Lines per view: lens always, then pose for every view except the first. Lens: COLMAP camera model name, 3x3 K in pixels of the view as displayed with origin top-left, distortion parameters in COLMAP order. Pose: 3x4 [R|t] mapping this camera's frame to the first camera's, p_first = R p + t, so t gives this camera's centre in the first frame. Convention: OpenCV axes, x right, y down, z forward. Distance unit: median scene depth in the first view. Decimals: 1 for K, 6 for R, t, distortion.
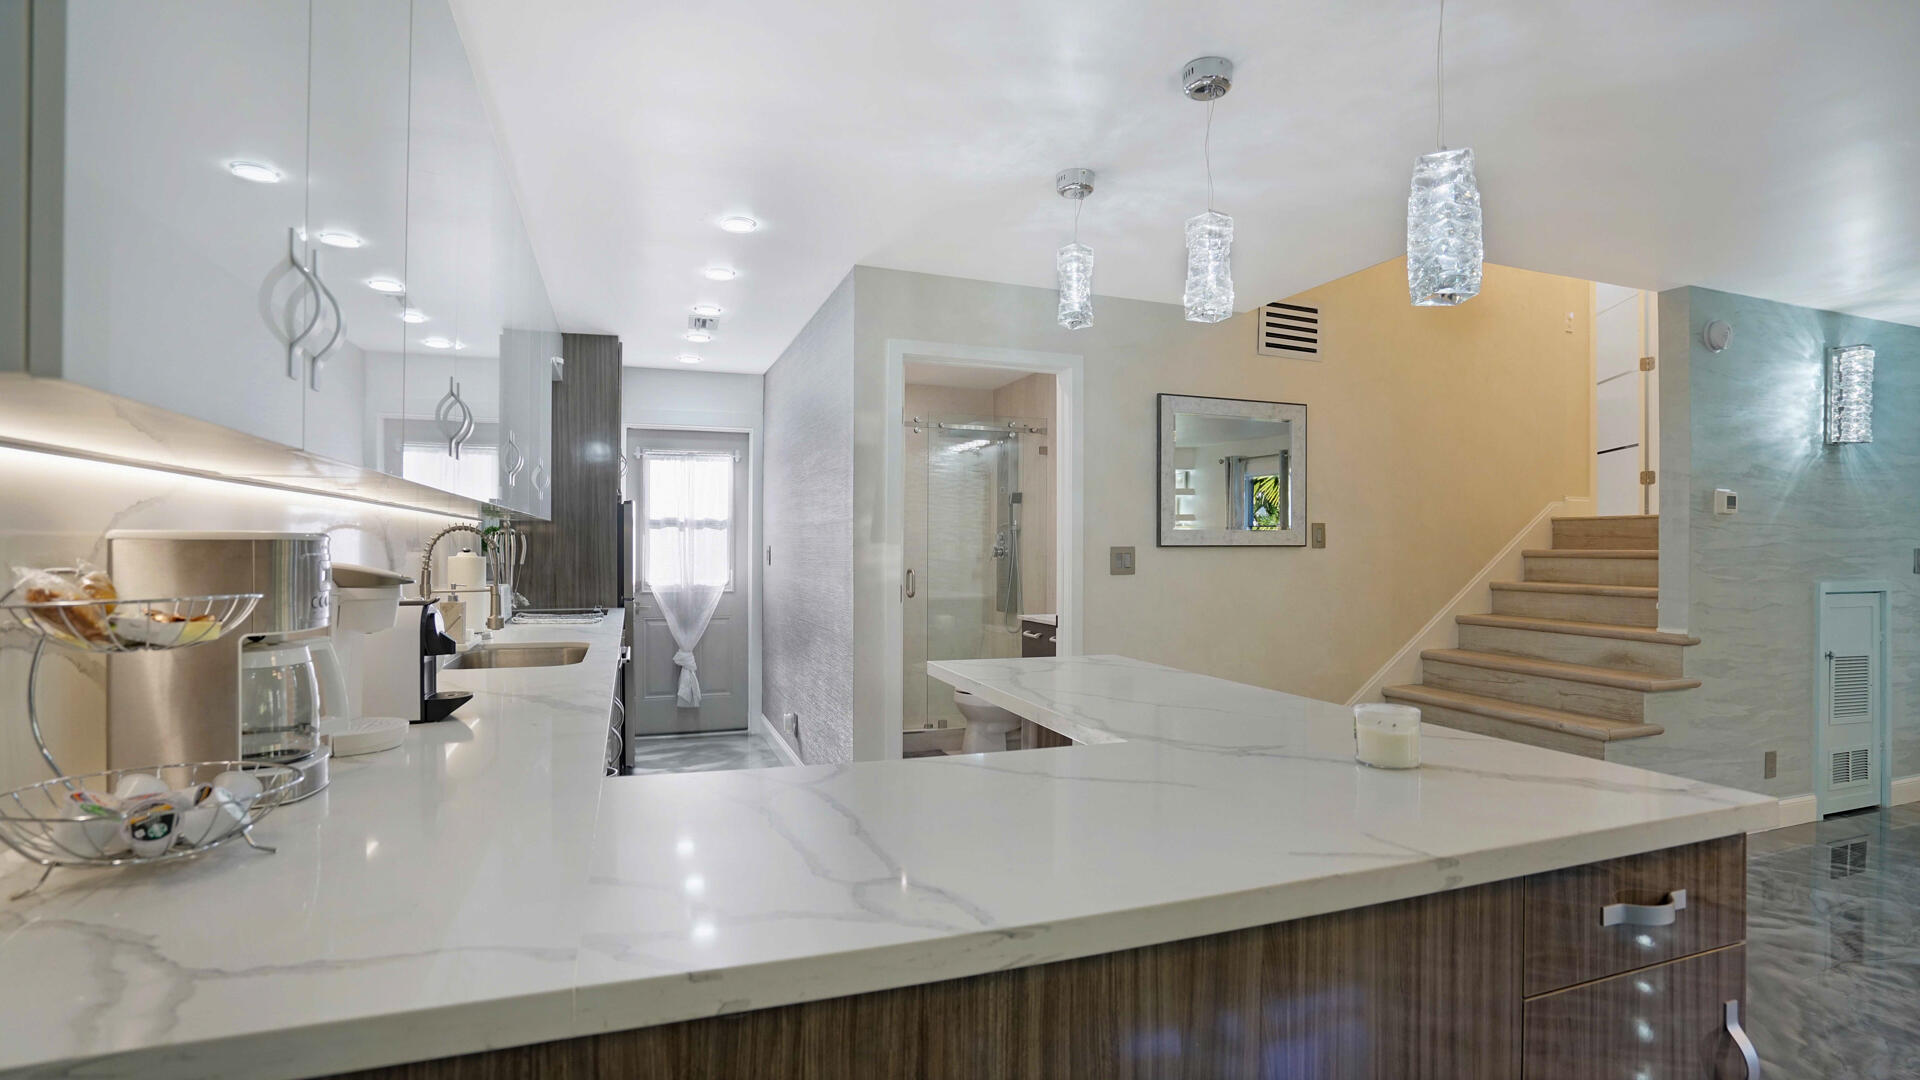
lens RADIAL K [[898.1, 0, 955.2], [0, 898.1, 544.0], [0, 0, 1]] dist [-0.071606, 0.033642]
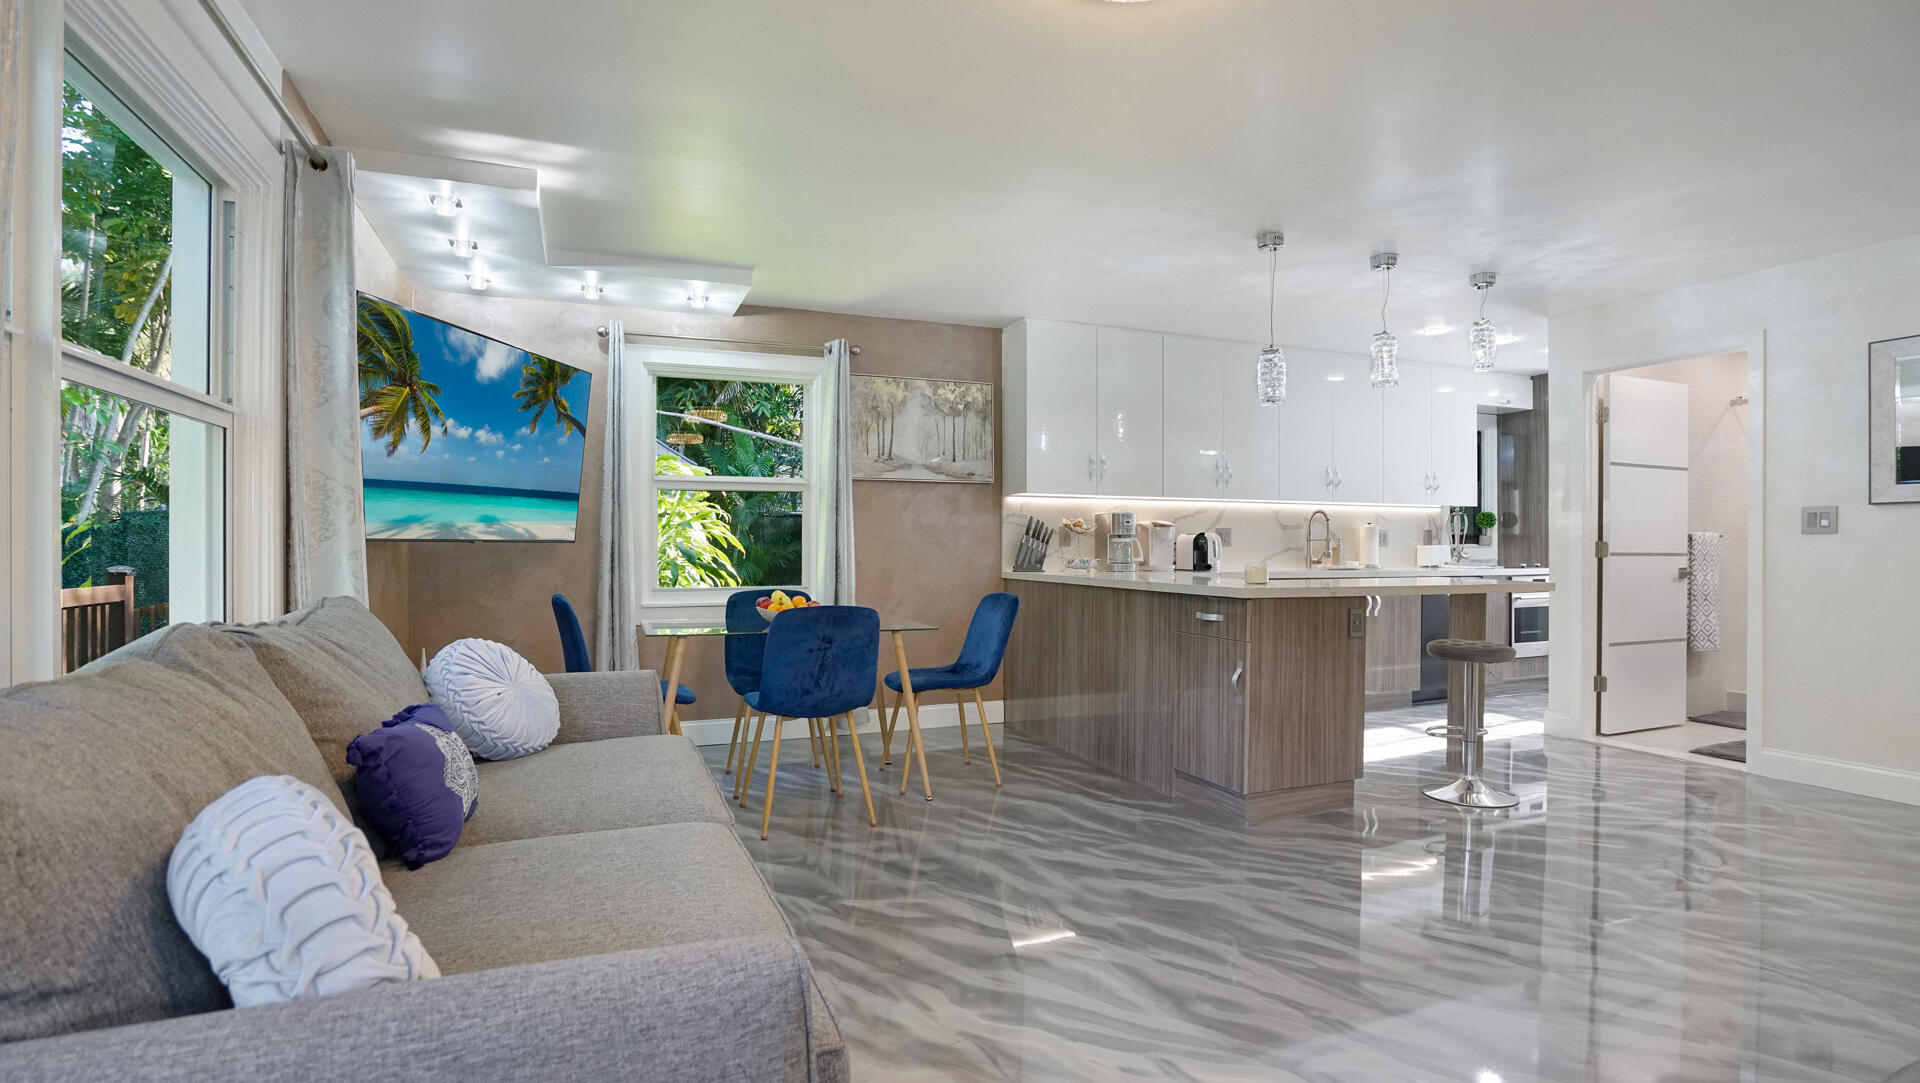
lens RADIAL K [[898.1, 0, 955.2], [0, 898.1, 545.5], [0, 0, 1]] dist [-0.071606, 0.033642]
pose [[0.043386, -0.001984, -0.999056, 1.096823], [-0.000140, 0.999998, -0.001992, 0.048599], [0.999058, 0.000226, 0.043386, -0.009948]]
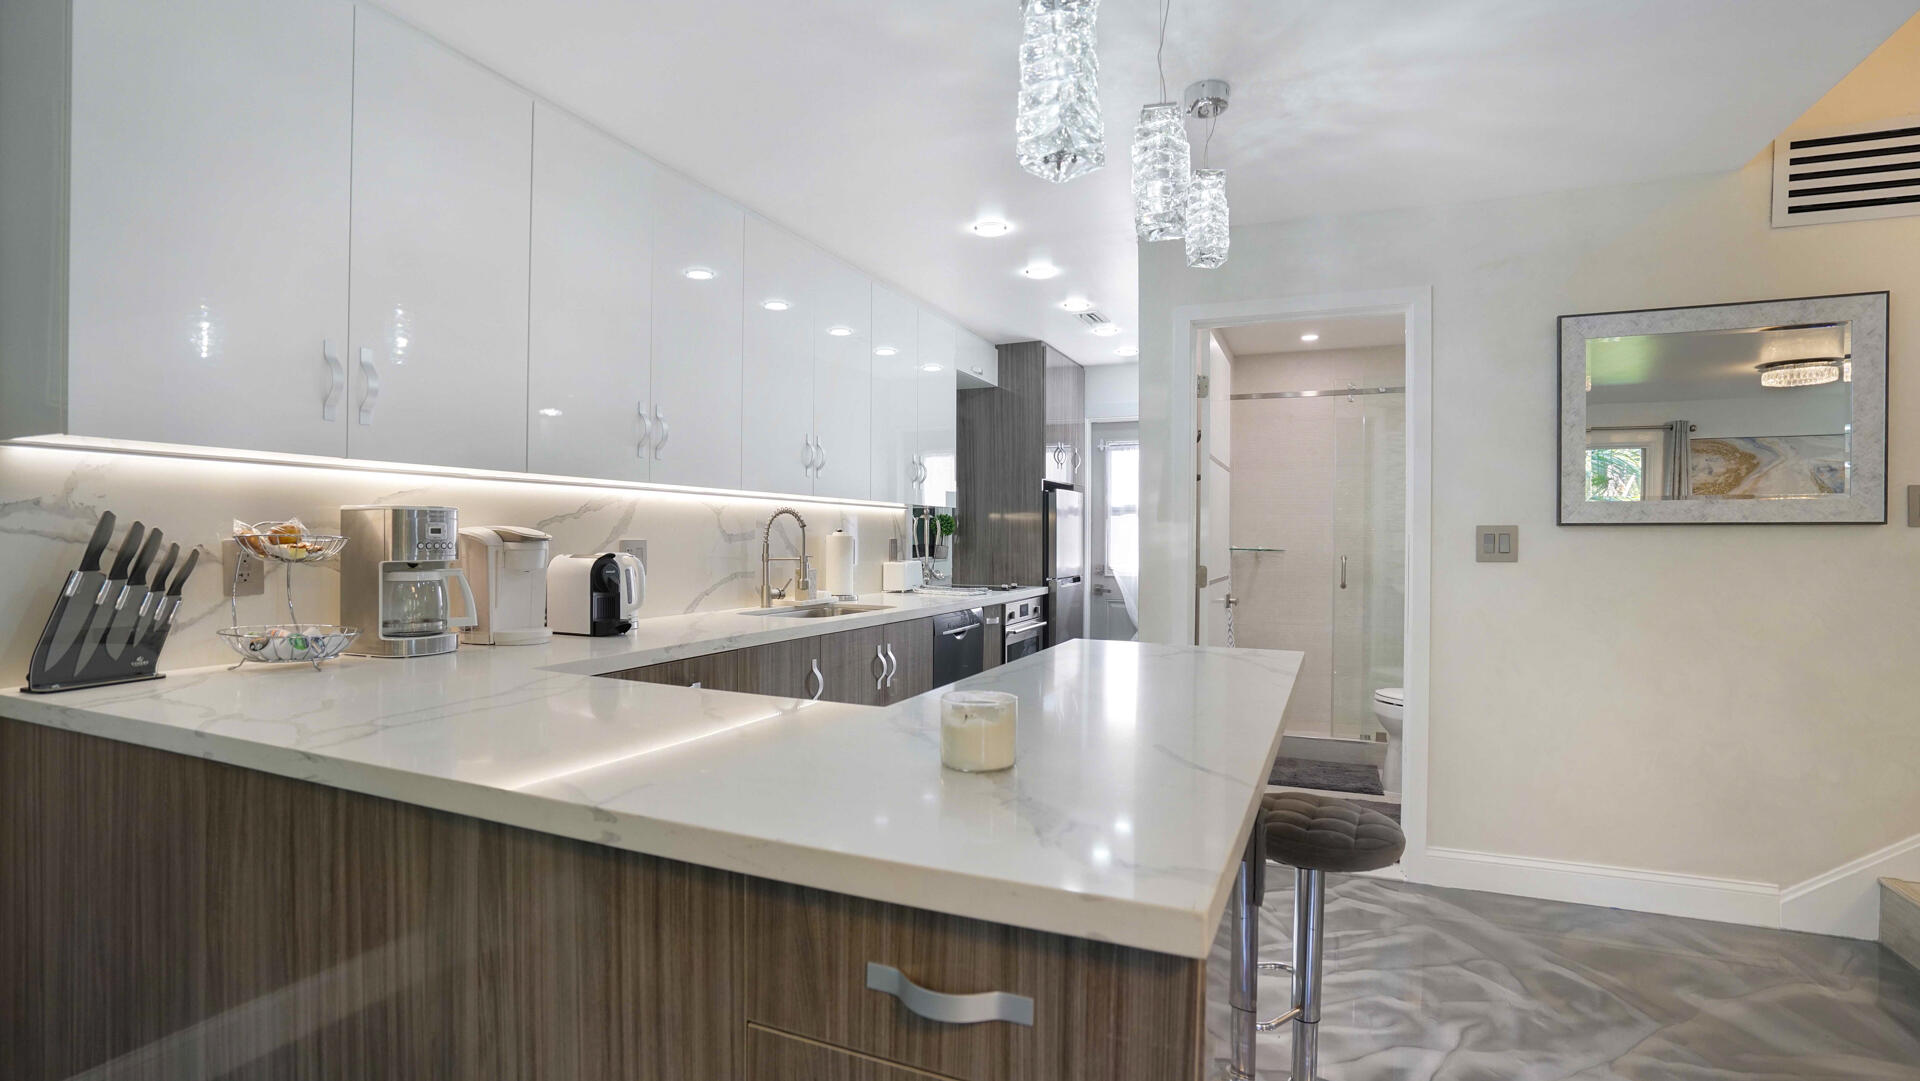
lens RADIAL K [[898.1, 0, 955.2], [0, 898.1, 544.5], [0, 0, 1]] dist [-0.071606, 0.033642]
pose [[0.724164, 0.005585, -0.689606, 0.363181], [-0.001960, 0.999980, 0.006040, 0.015383], [0.689626, -0.003022, 0.724160, 0.138131]]
